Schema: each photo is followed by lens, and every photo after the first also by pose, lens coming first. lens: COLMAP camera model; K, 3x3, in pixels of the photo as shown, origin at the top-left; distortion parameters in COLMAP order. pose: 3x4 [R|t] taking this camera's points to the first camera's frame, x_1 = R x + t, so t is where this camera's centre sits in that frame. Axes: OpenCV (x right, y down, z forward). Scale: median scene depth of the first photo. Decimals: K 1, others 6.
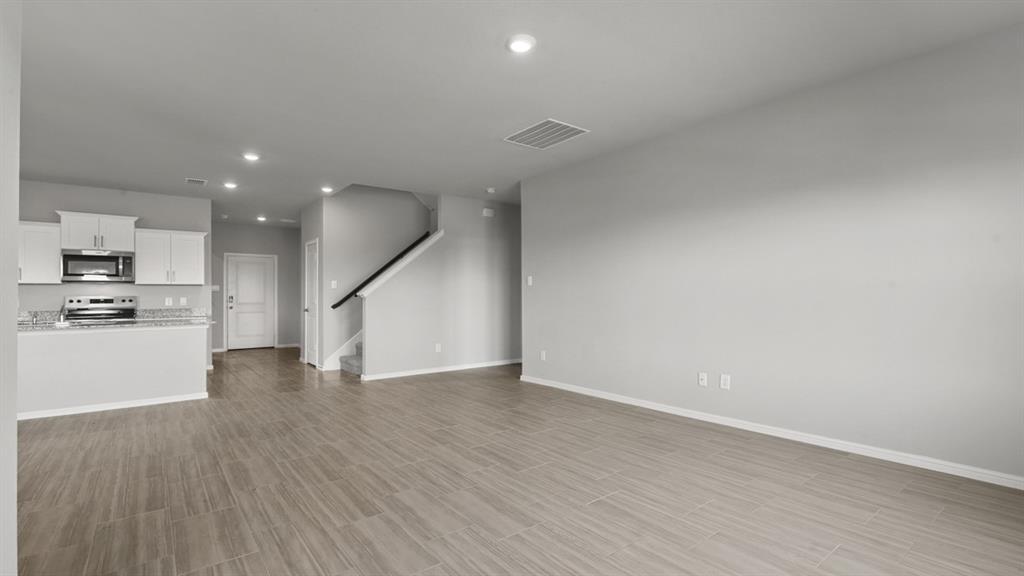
lens RADIAL K [[467.0, 0, 506.1], [0, 467.0, 294.2], [0, 0, 1]] dist [0.002356, 0.000592]
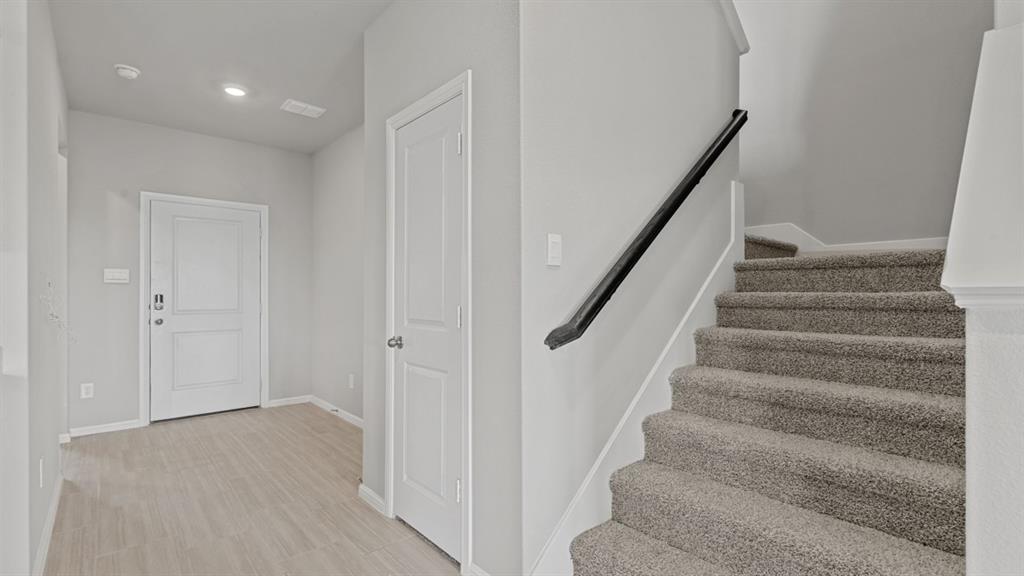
lens RADIAL K [[467.0, 0, 506.1], [0, 467.0, 294.2], [0, 0, 1]] dist [0.002356, 0.000592]
pose [[0.998123, 0.003097, 0.061168, -0.463033], [-0.003265, 0.999991, 0.002651, 0.002680], [-0.061160, -0.002845, 0.998124, 0.860540]]
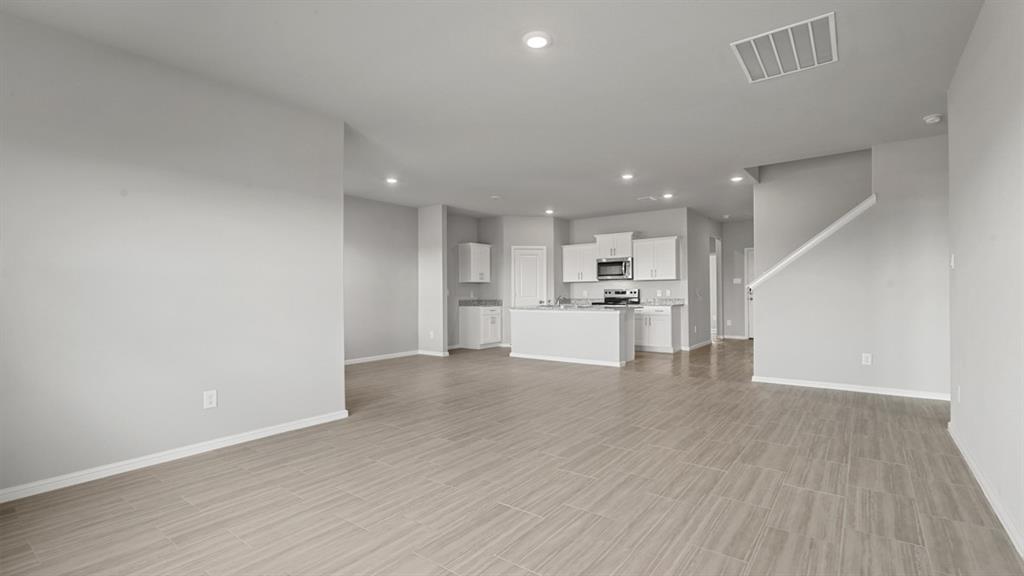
lens RADIAL K [[462.0, 0, 512.0], [0, 462.0, 288.0], [0, 0, 1]] dist [-0.000052, 0.000100]
pose [[0.263550, -0.004137, -0.964637, 0.440099], [0.011098, 0.999938, -0.001256, -0.001294], [0.964582, -0.010375, 0.263580, 0.302864]]
